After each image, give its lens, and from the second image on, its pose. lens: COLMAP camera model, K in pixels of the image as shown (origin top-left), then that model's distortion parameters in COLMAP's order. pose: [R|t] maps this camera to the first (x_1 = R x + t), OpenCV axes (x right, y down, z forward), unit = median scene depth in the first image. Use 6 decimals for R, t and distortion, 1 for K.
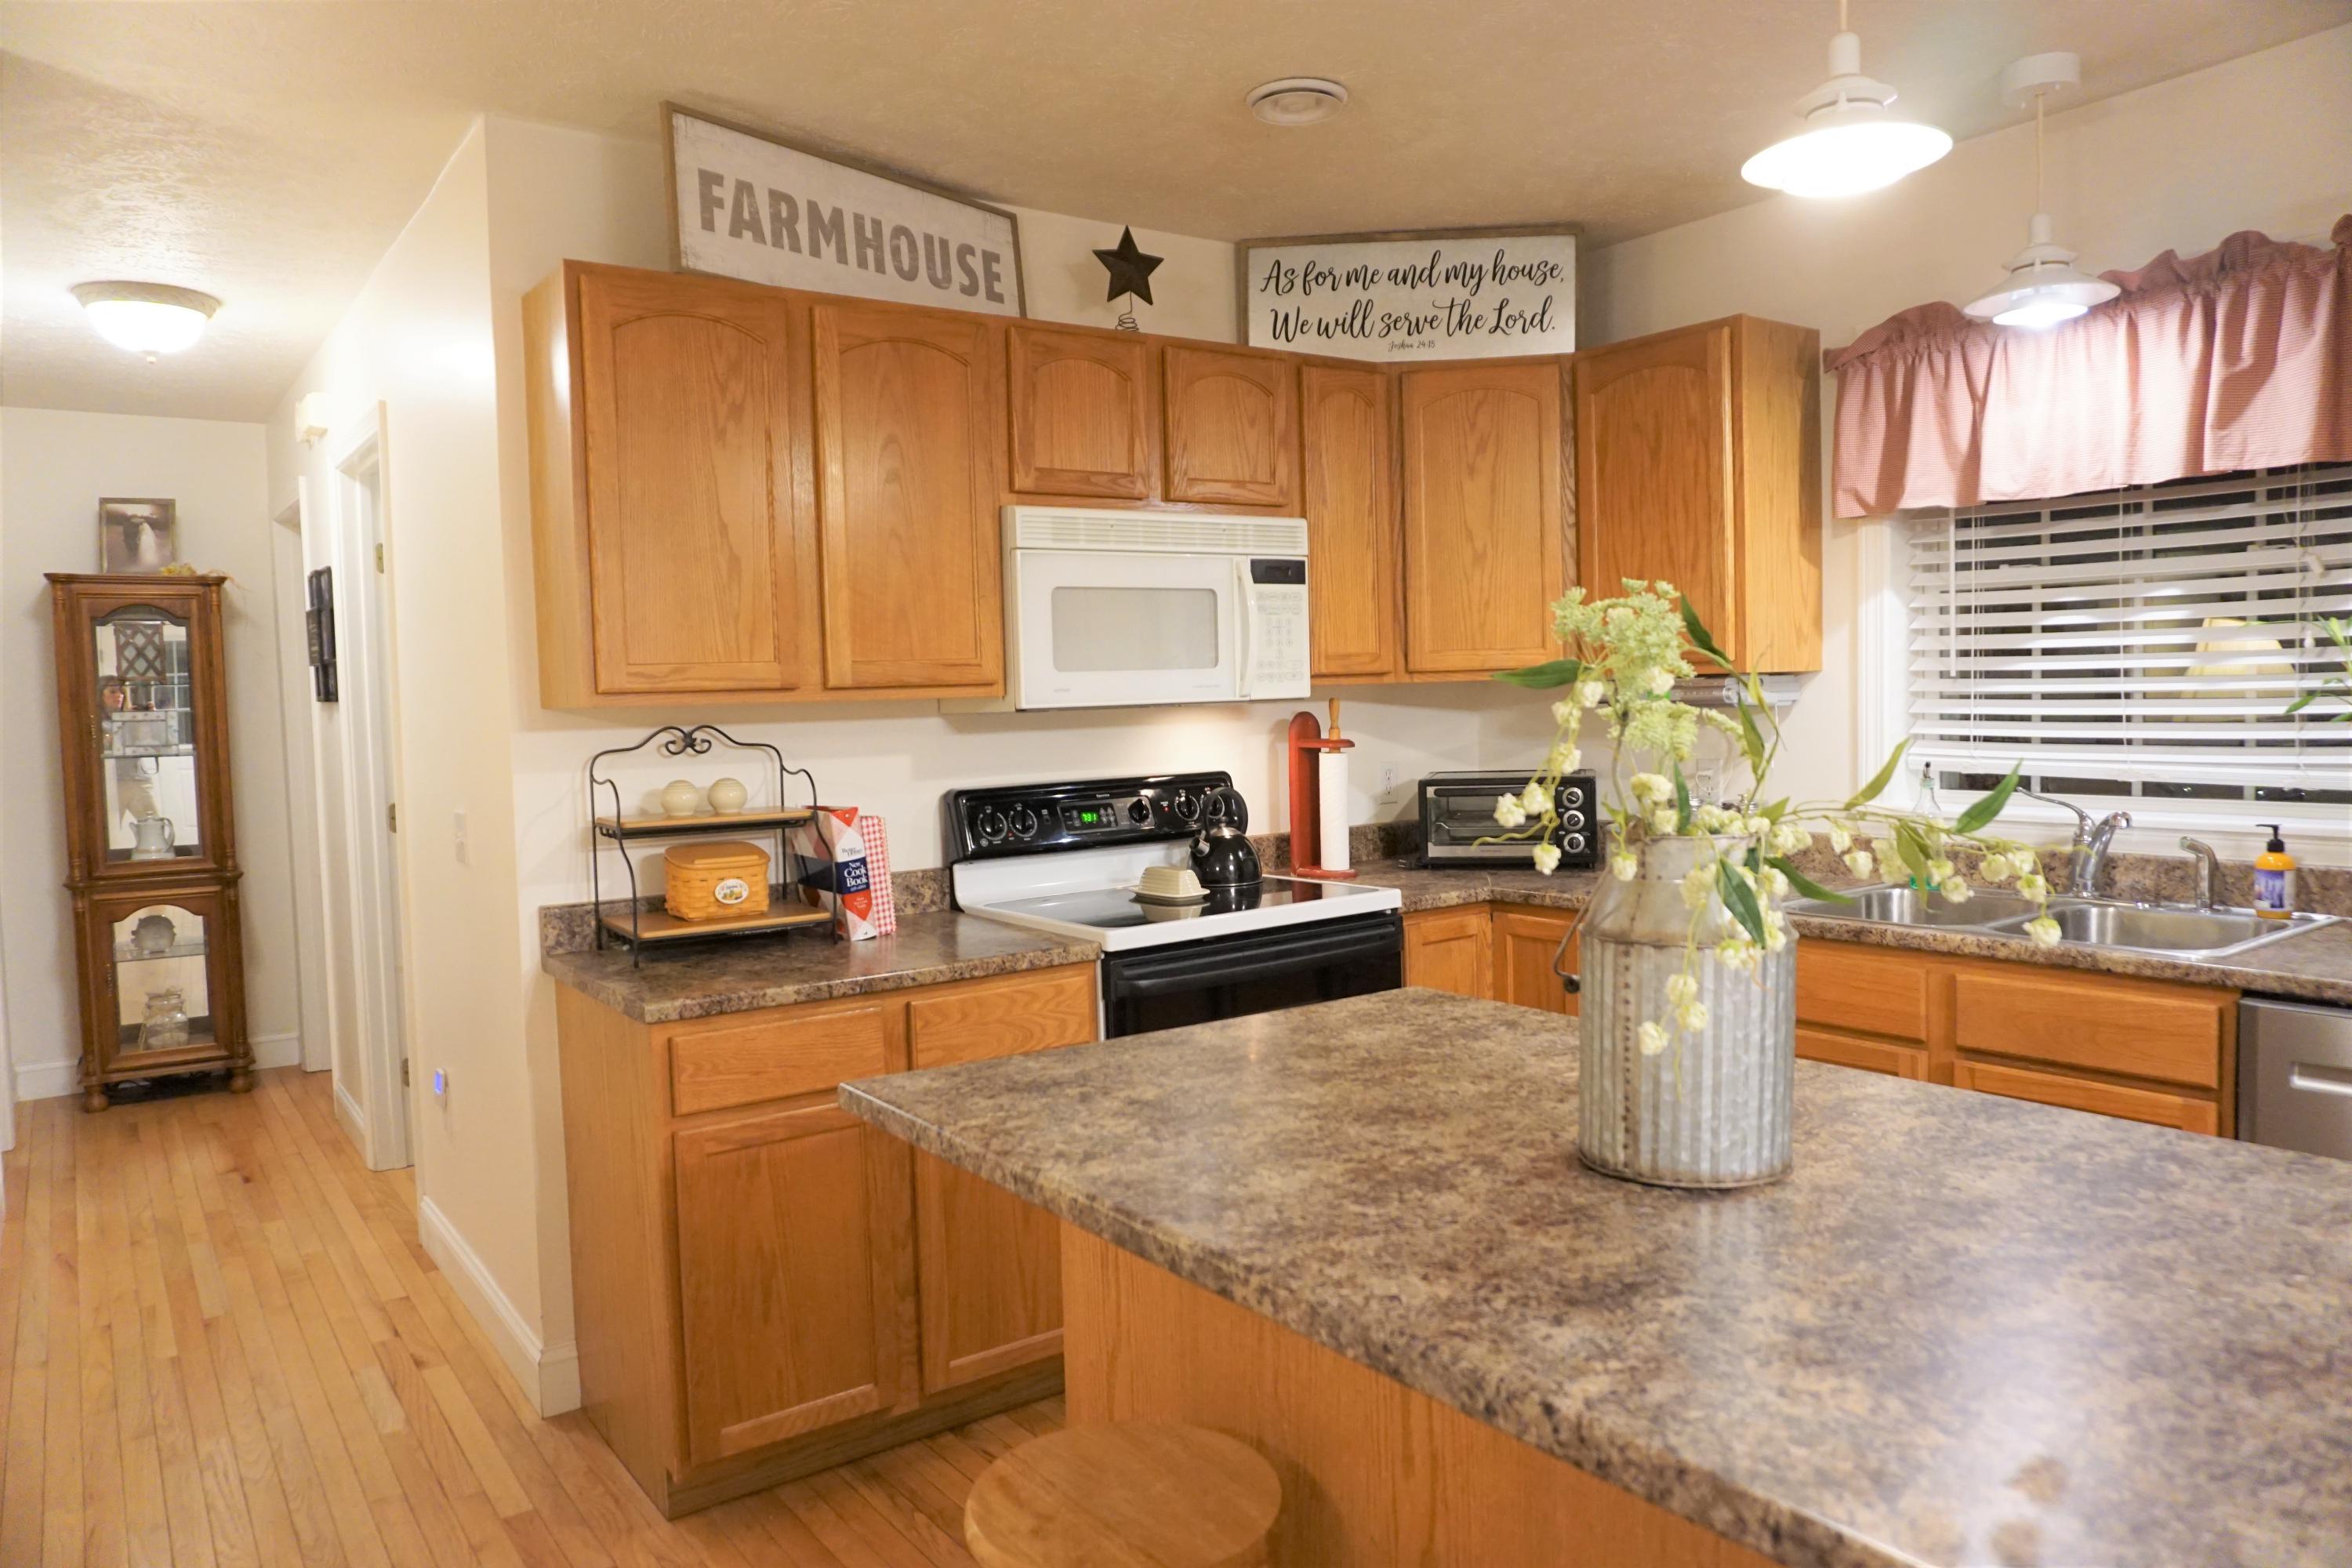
lens RADIAL K [[1588.0, 0, 1175.2], [0, 1588.0, 788.4], [0, 0, 1]] dist [-0.030526, 0.007683]
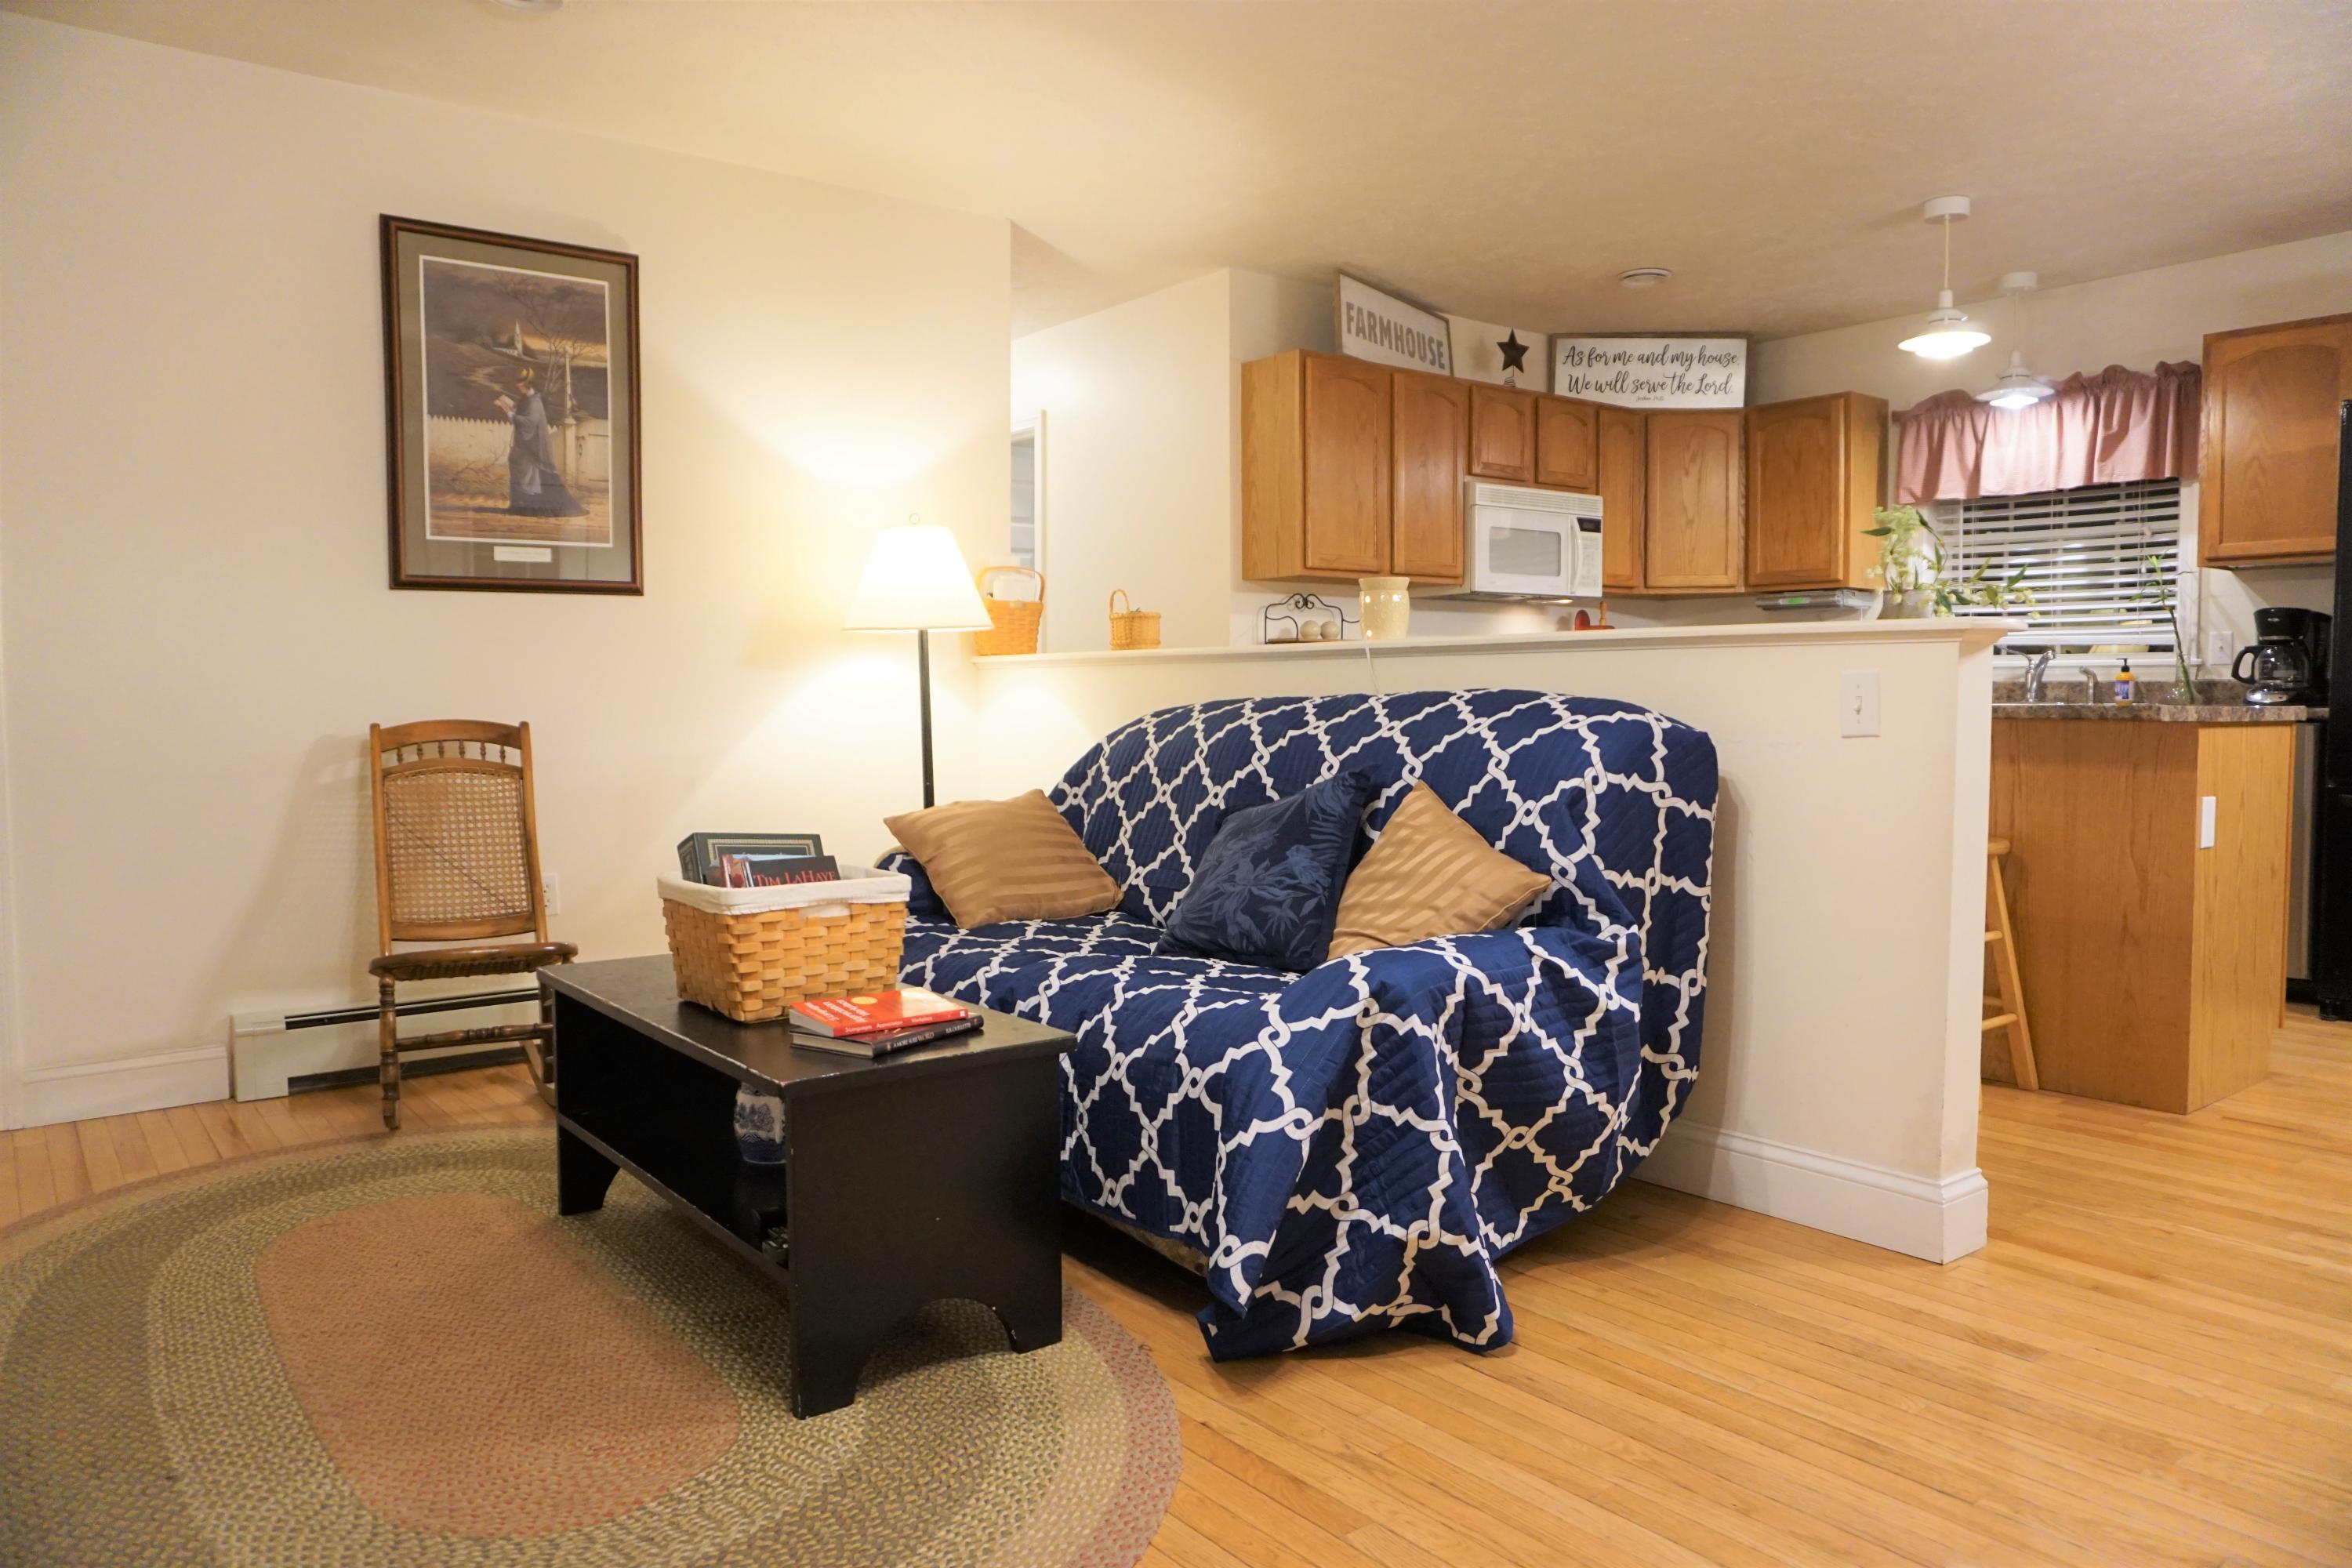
lens RADIAL K [[1588.0, 0, 1177.0], [0, 1588.0, 775.5], [0, 0, 1]] dist [-0.030526, 0.007683]
pose [[0.998720, 0.022518, 0.045291, -0.503424], [-0.022077, 0.999704, -0.010211, 0.184273], [-0.045508, 0.009198, 0.998922, -0.801822]]
